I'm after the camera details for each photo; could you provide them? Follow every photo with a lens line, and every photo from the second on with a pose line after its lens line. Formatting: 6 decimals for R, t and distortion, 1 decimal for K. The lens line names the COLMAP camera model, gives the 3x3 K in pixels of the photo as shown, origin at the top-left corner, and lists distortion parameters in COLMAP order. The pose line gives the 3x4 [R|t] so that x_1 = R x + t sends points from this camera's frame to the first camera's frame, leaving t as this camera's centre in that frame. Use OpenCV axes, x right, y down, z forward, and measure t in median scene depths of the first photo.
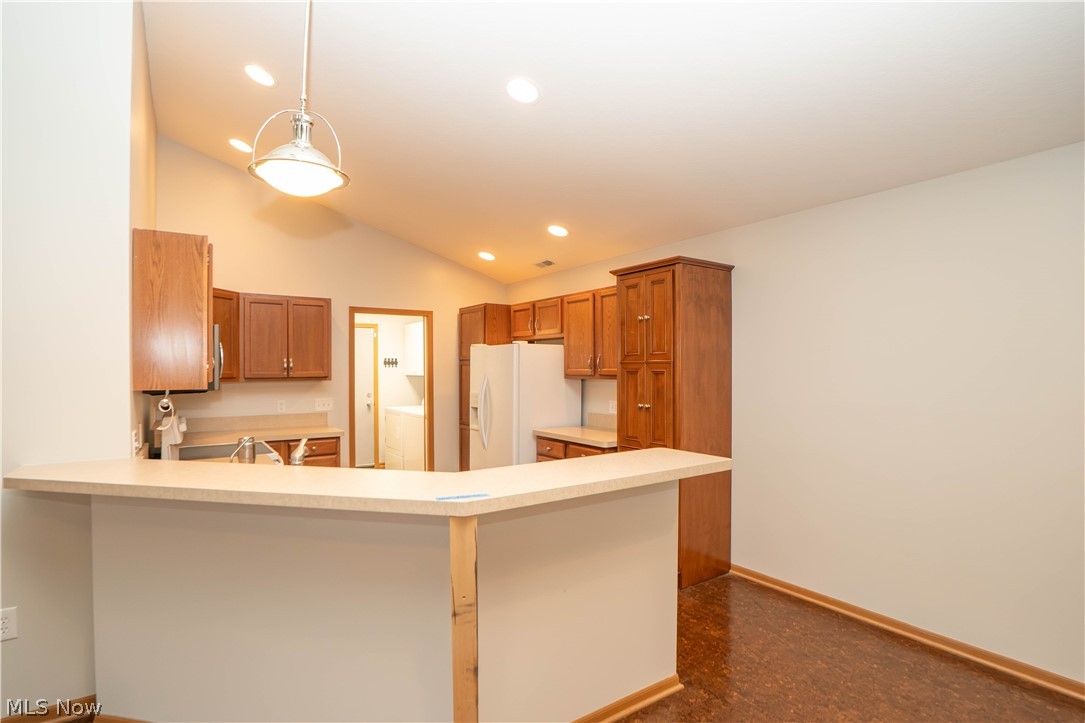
lens RADIAL K [[524.9, 0, 545.2], [0, 524.9, 371.8], [0, 0, 1]] dist [-0.003181, 0.000016]
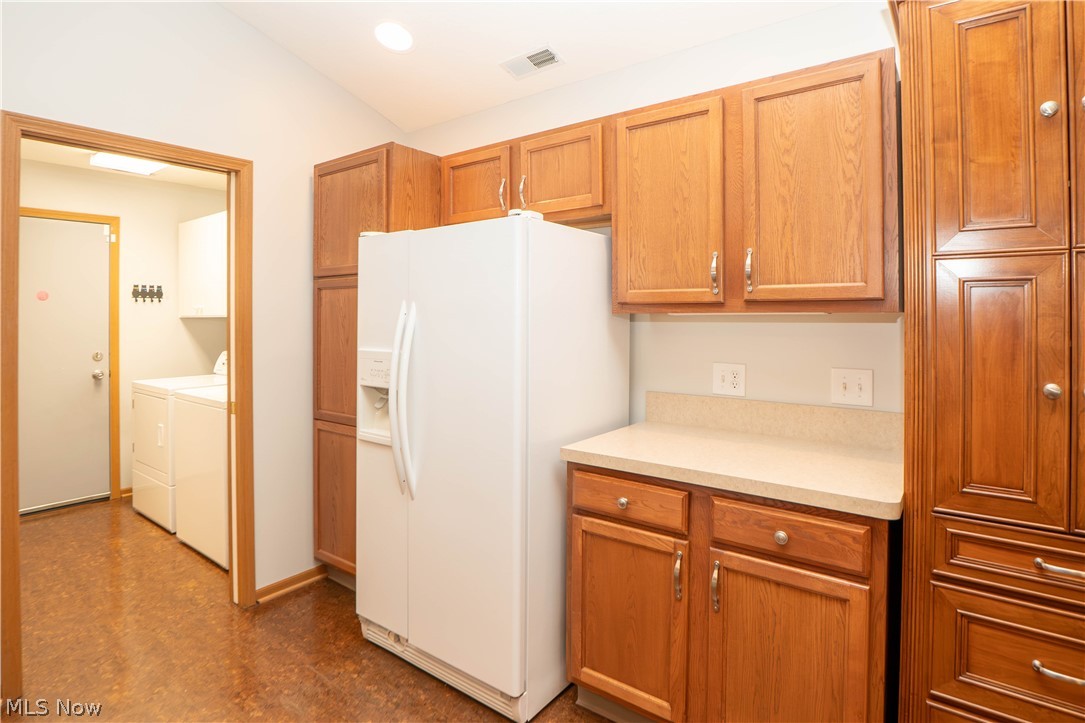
lens RADIAL K [[557.8, 0, 540.3], [0, 557.8, 313.7], [0, 0, 1]] dist [-0.030292, 0.000096]
pose [[0.949518, 0.000109, 0.313714, -0.137038], [0.003893, 0.999919, -0.012131, 0.016040], [-0.313690, 0.012740, 0.949440, 0.519237]]
